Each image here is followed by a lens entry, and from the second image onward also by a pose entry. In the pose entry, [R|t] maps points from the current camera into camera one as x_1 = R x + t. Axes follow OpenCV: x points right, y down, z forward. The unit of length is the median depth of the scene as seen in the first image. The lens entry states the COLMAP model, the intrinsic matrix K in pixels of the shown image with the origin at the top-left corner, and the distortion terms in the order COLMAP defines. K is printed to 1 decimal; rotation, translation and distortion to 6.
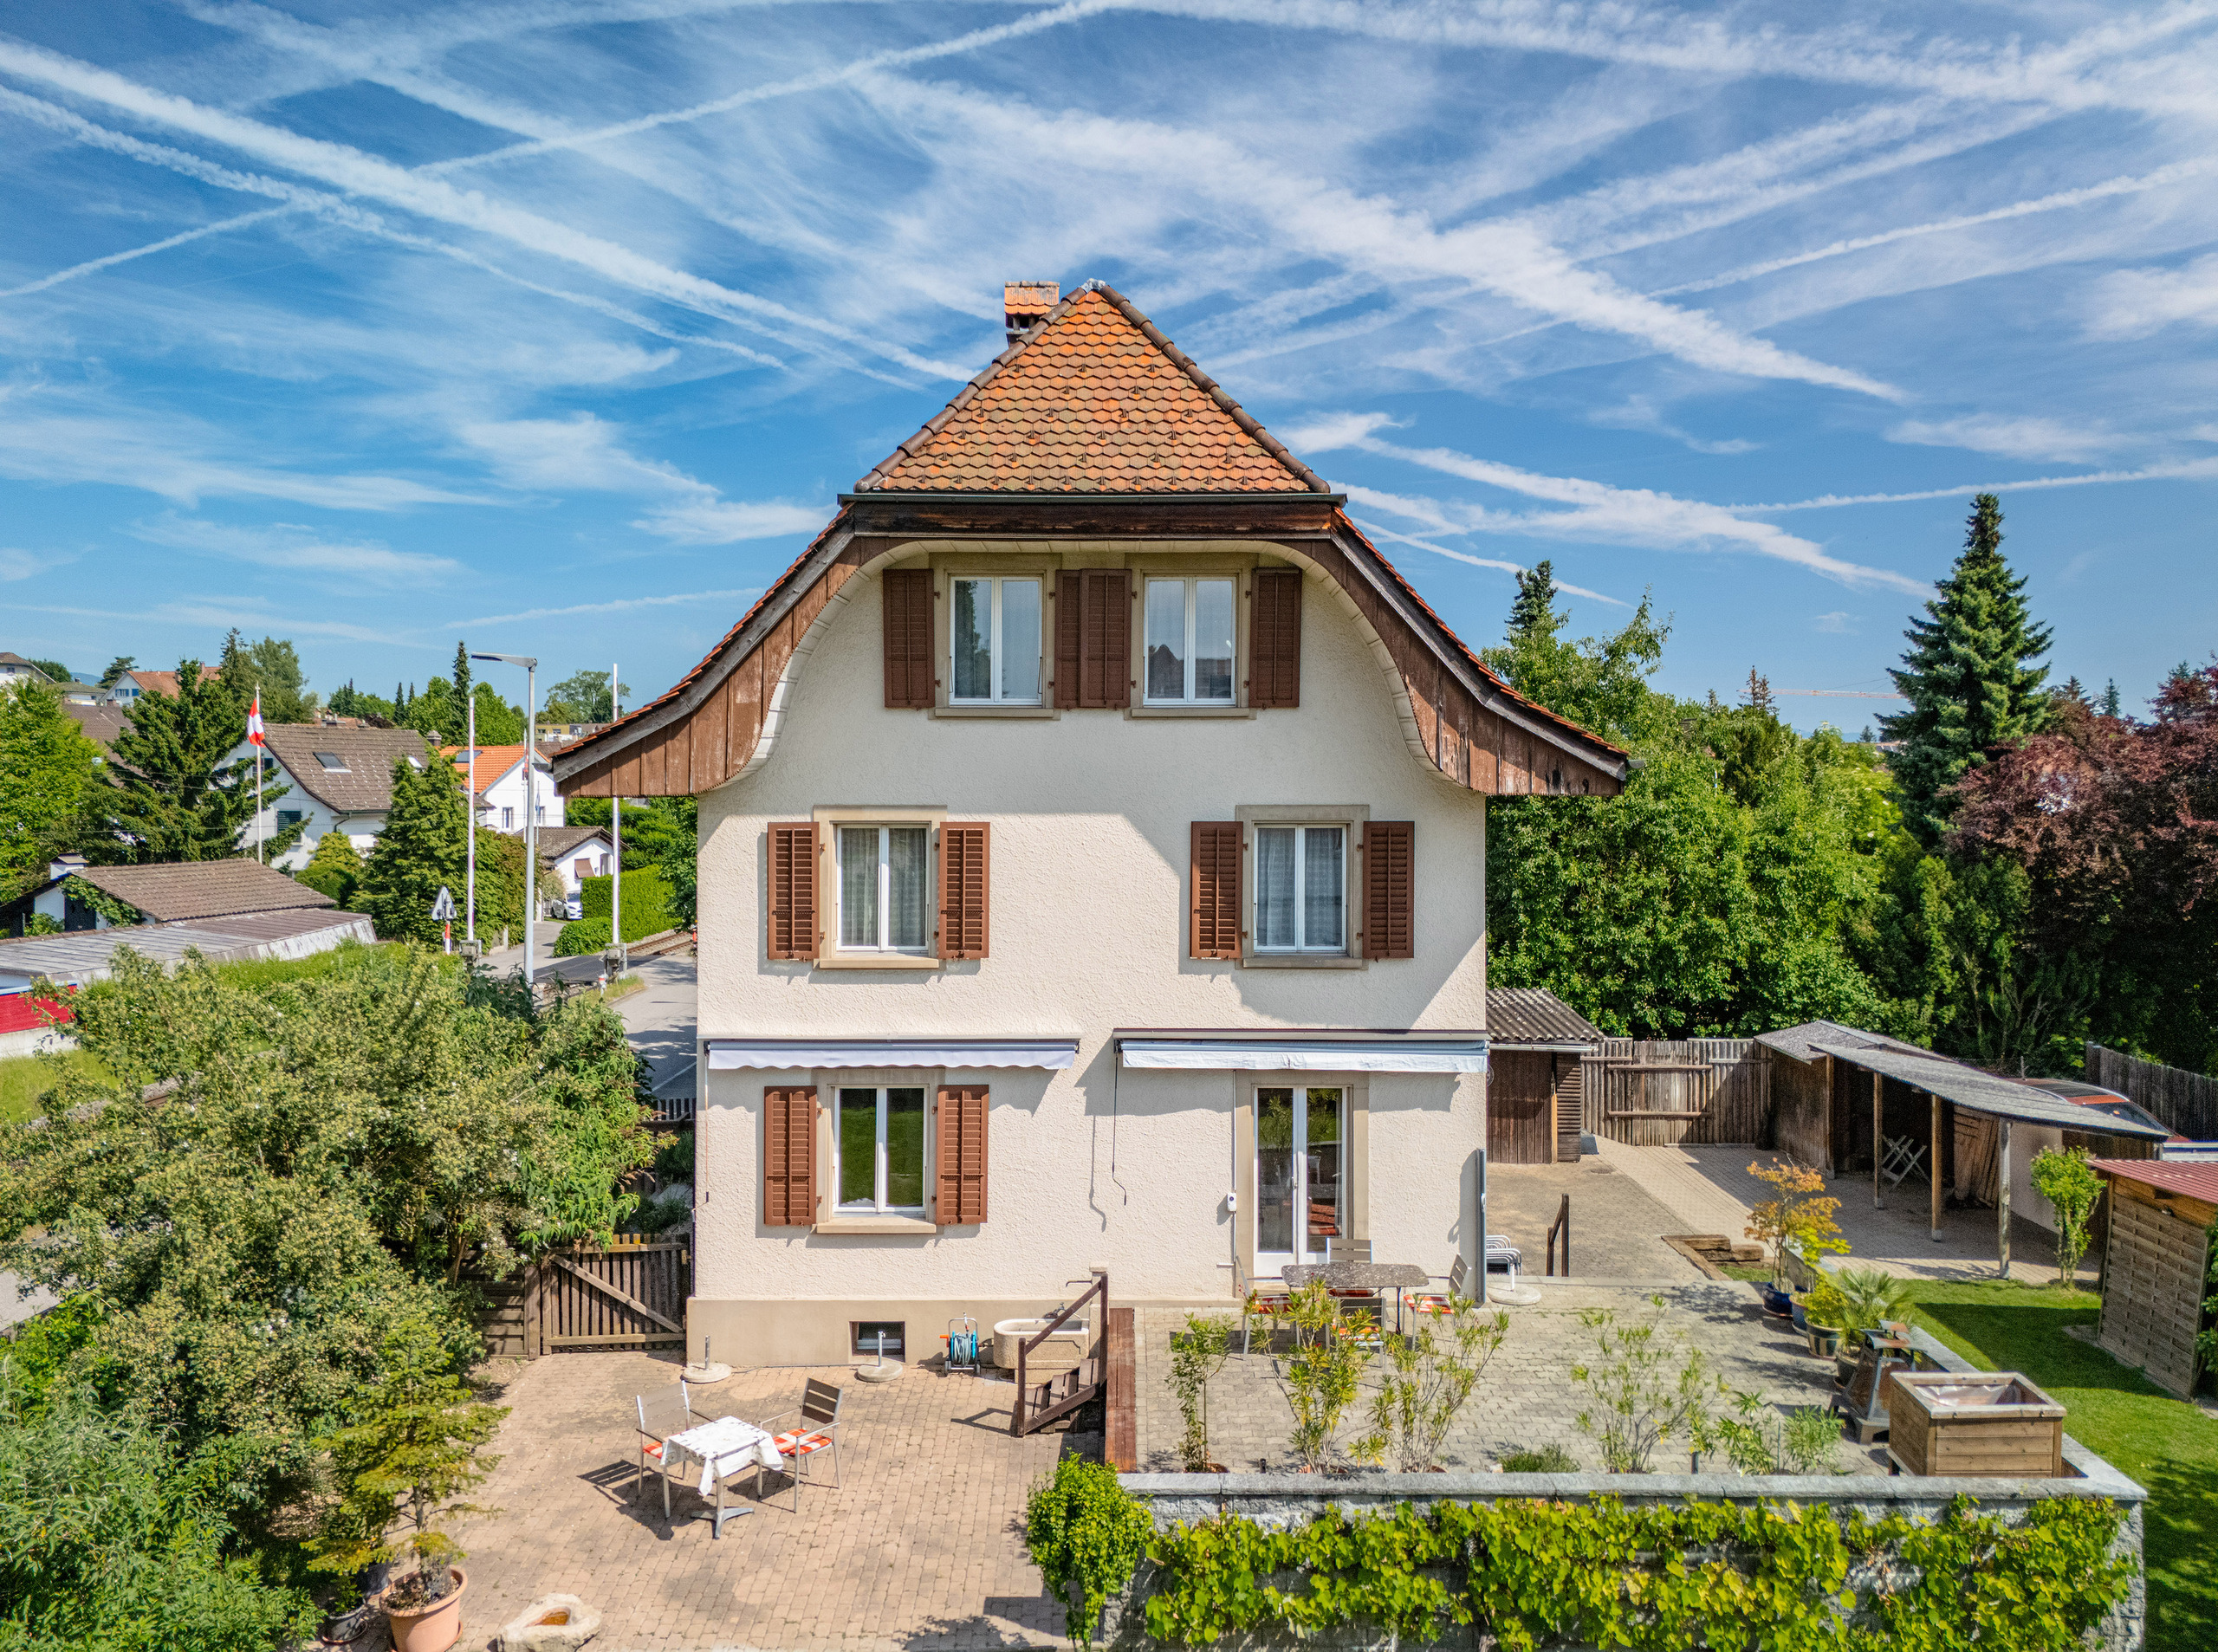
lens RADIAL K [[1641.8, 0, 1135.5], [0, 1641.8, 797.9], [0, 0, 1]] dist [0.051416, -0.047001]
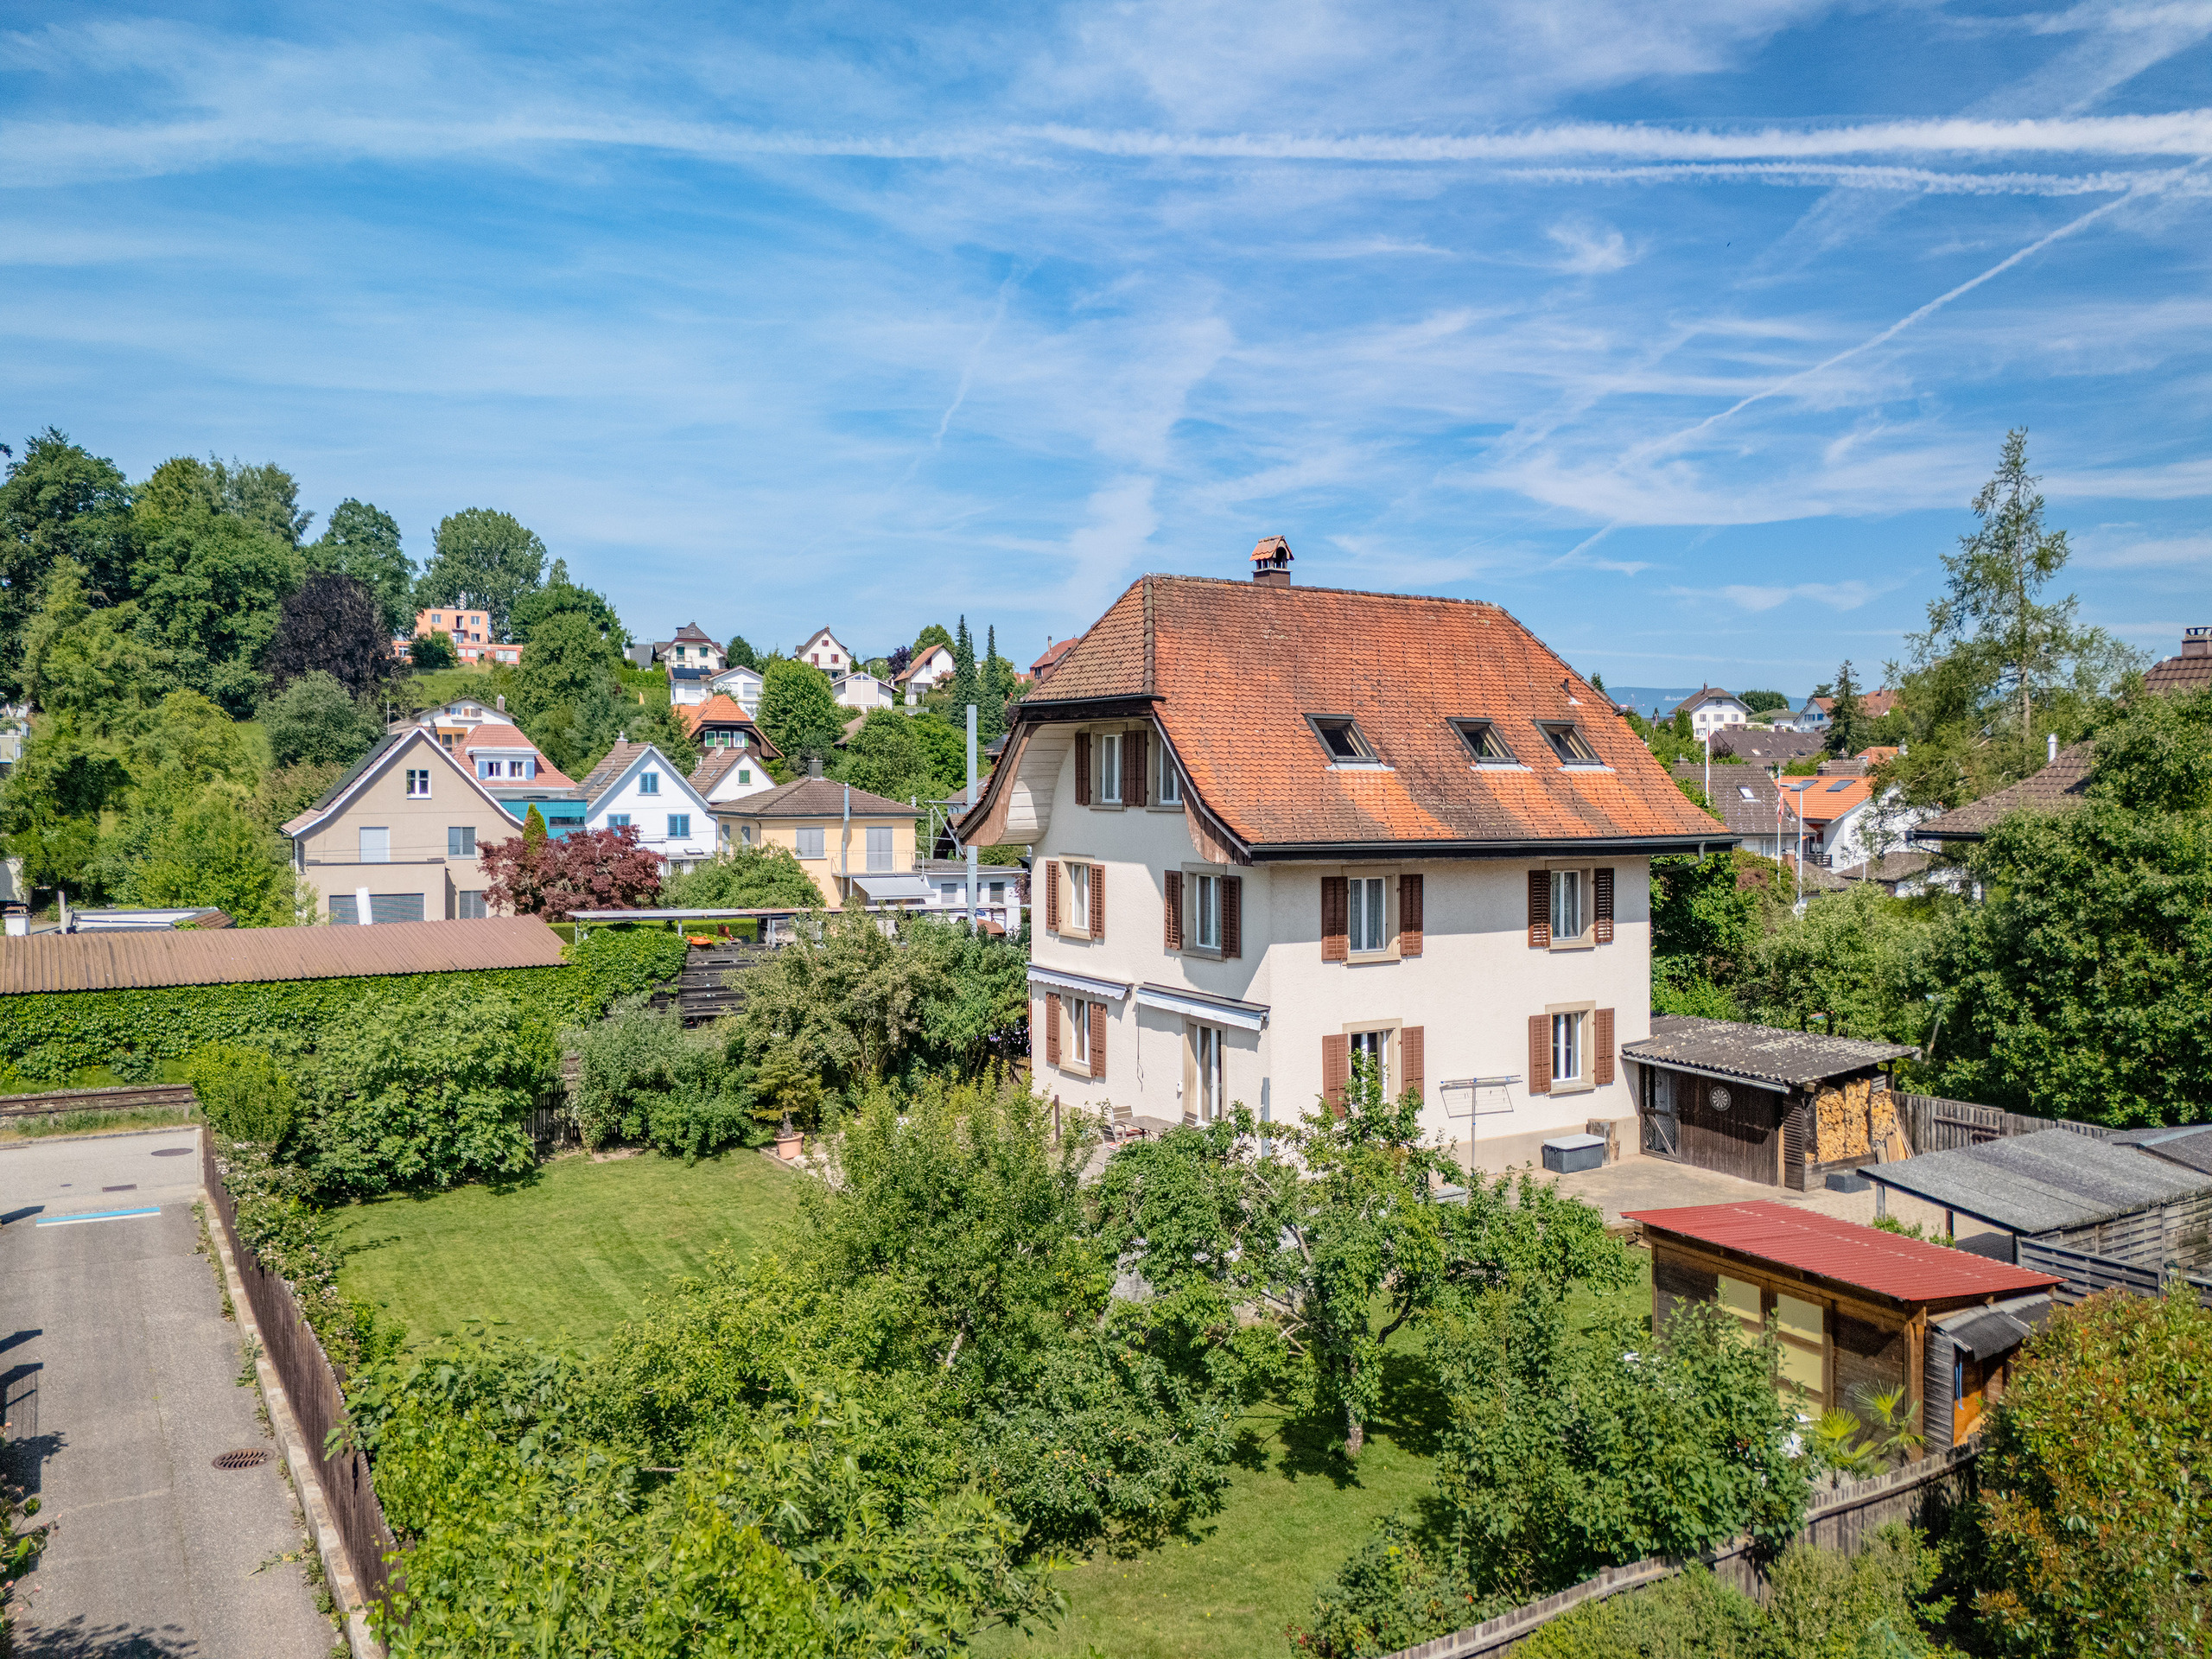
lens RADIAL K [[1602.8, 0, 1118.0], [0, 1602.8, 831.6], [0, 0, 1]] dist [0.087088, -0.098611]
pose [[0.525901, 0.027435, -0.850103, 1.486386], [-0.012947, 0.999622, 0.024251, -0.068400], [0.850447, -0.001747, 0.526058, 0.037754]]
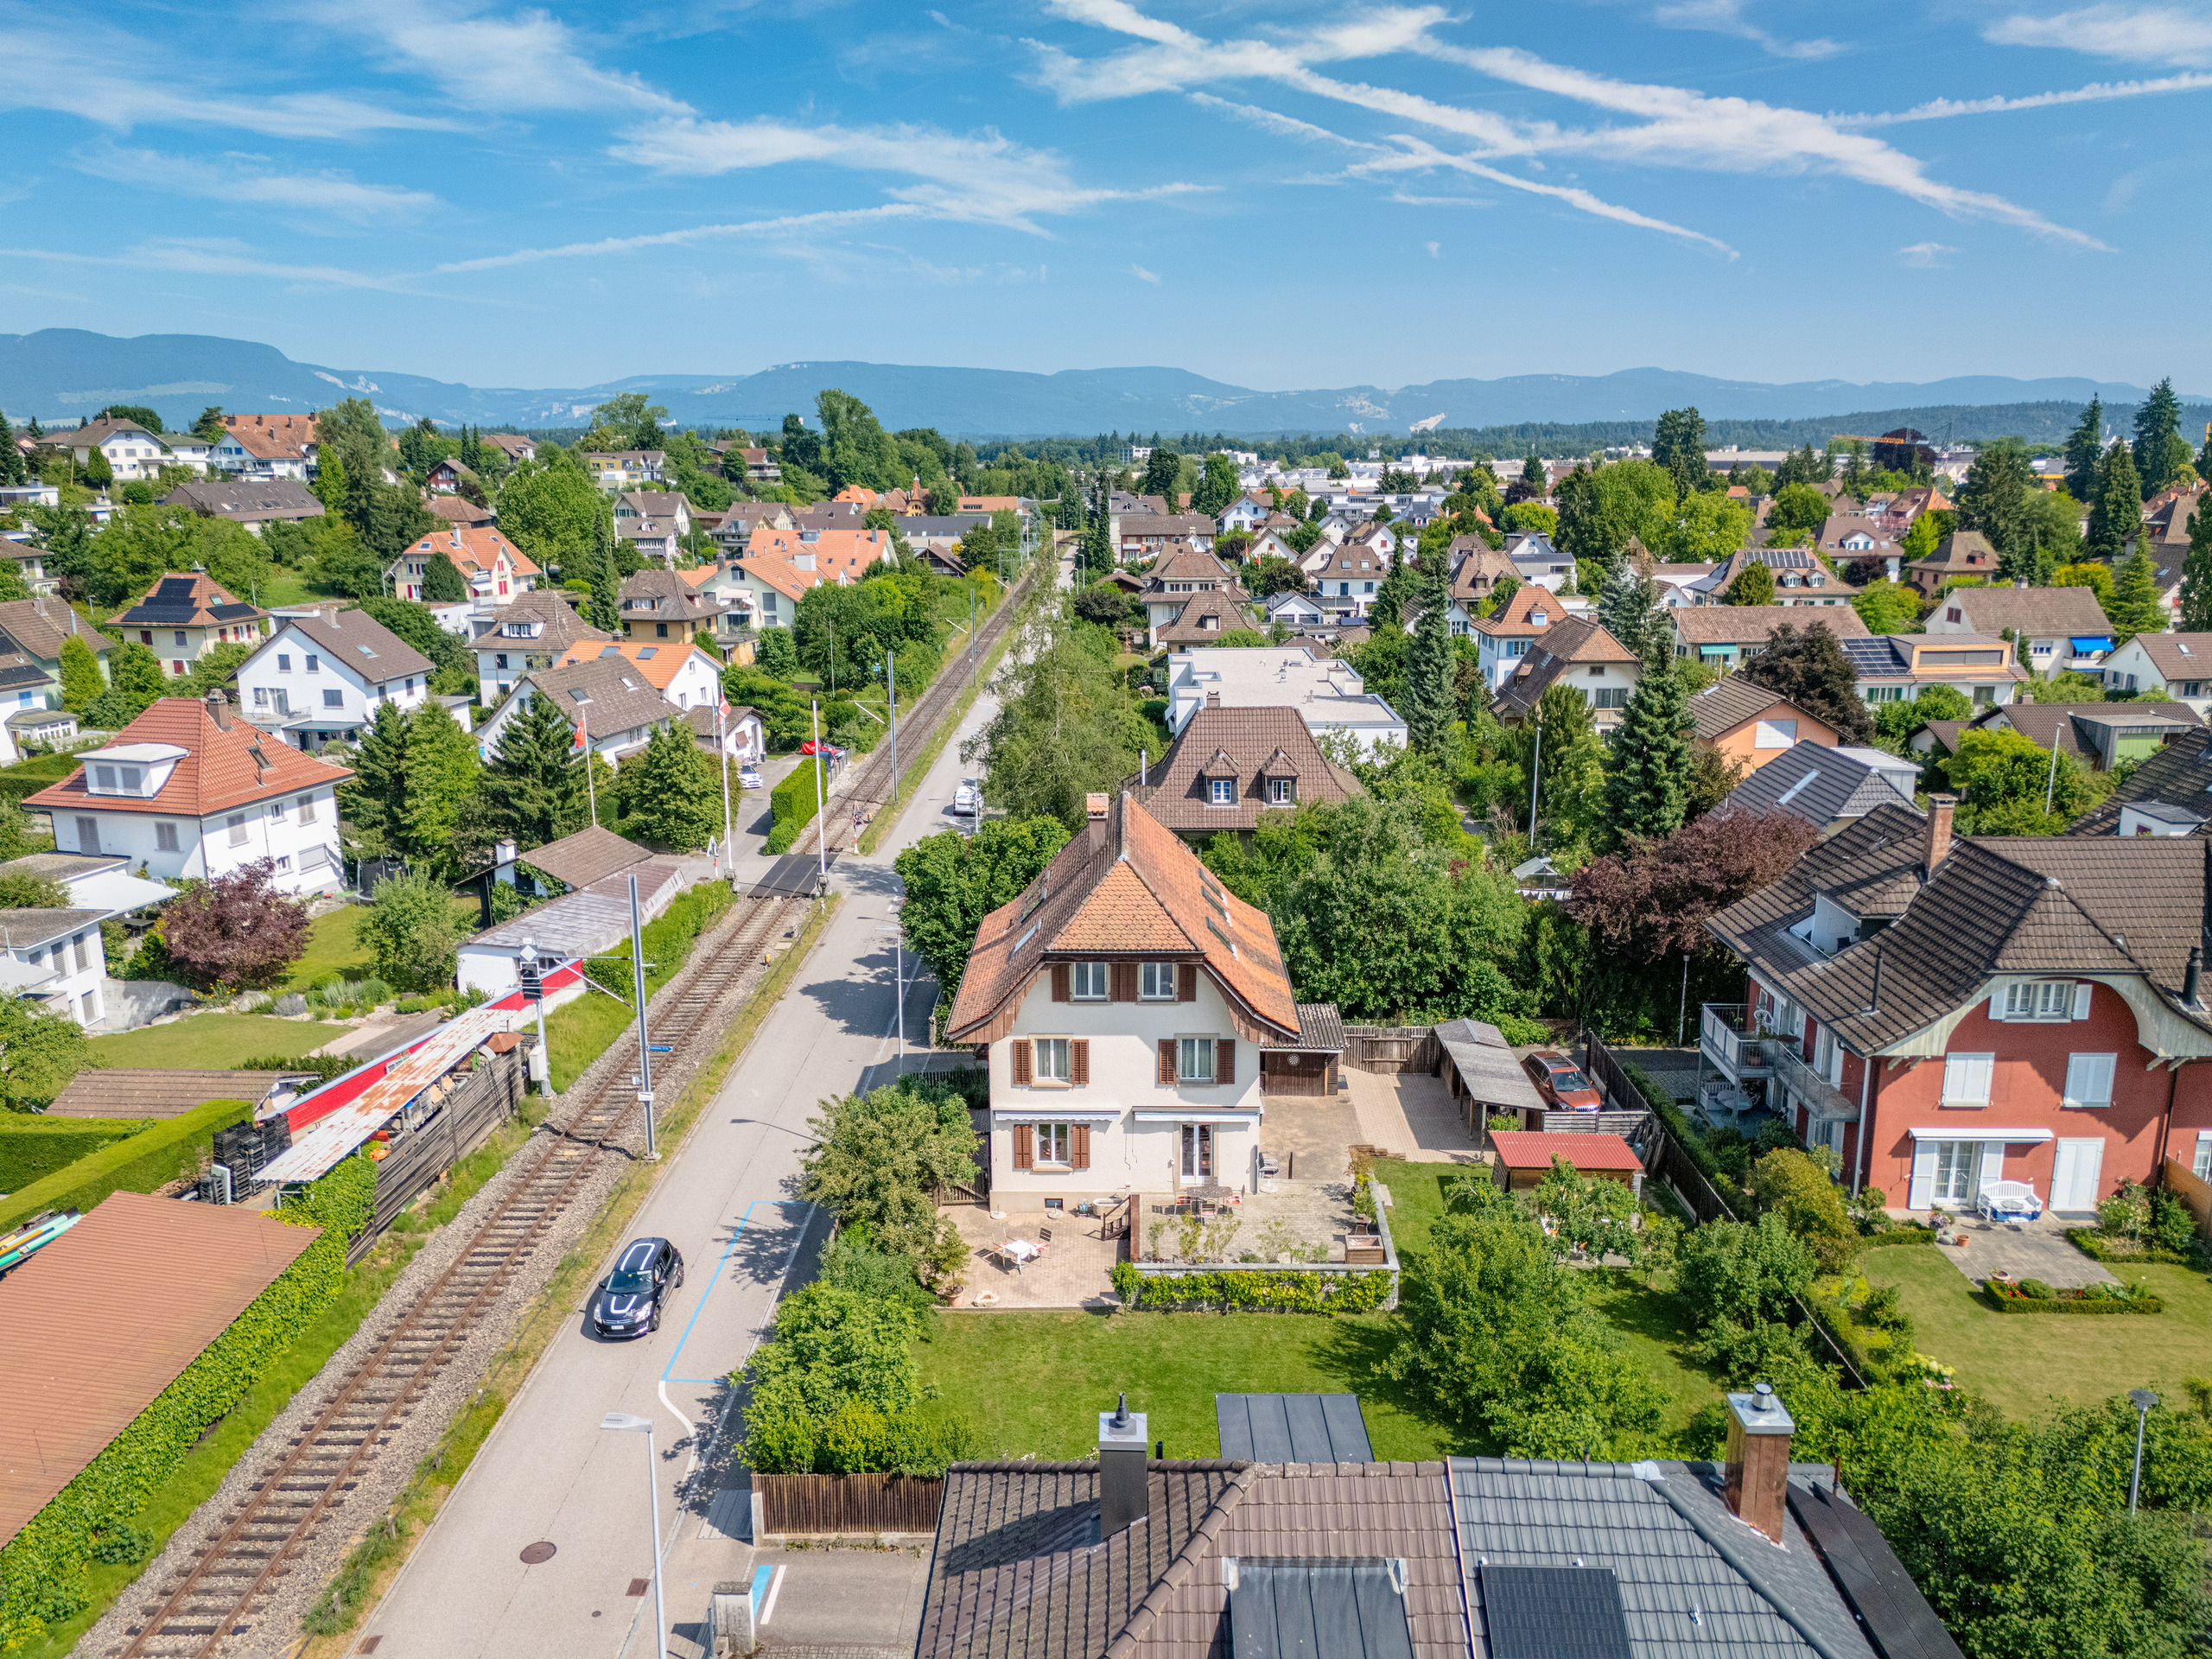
lens RADIAL K [[1602.8, 0, 1118.0], [0, 1602.8, 831.6], [0, 0, 1]] dist [0.087088, -0.098611]
pose [[0.999746, -0.003517, -0.022260, 0.026794], [0.008355, 0.975200, 0.221169, -0.969294], [0.020930, -0.221299, 0.974981, -1.683141]]
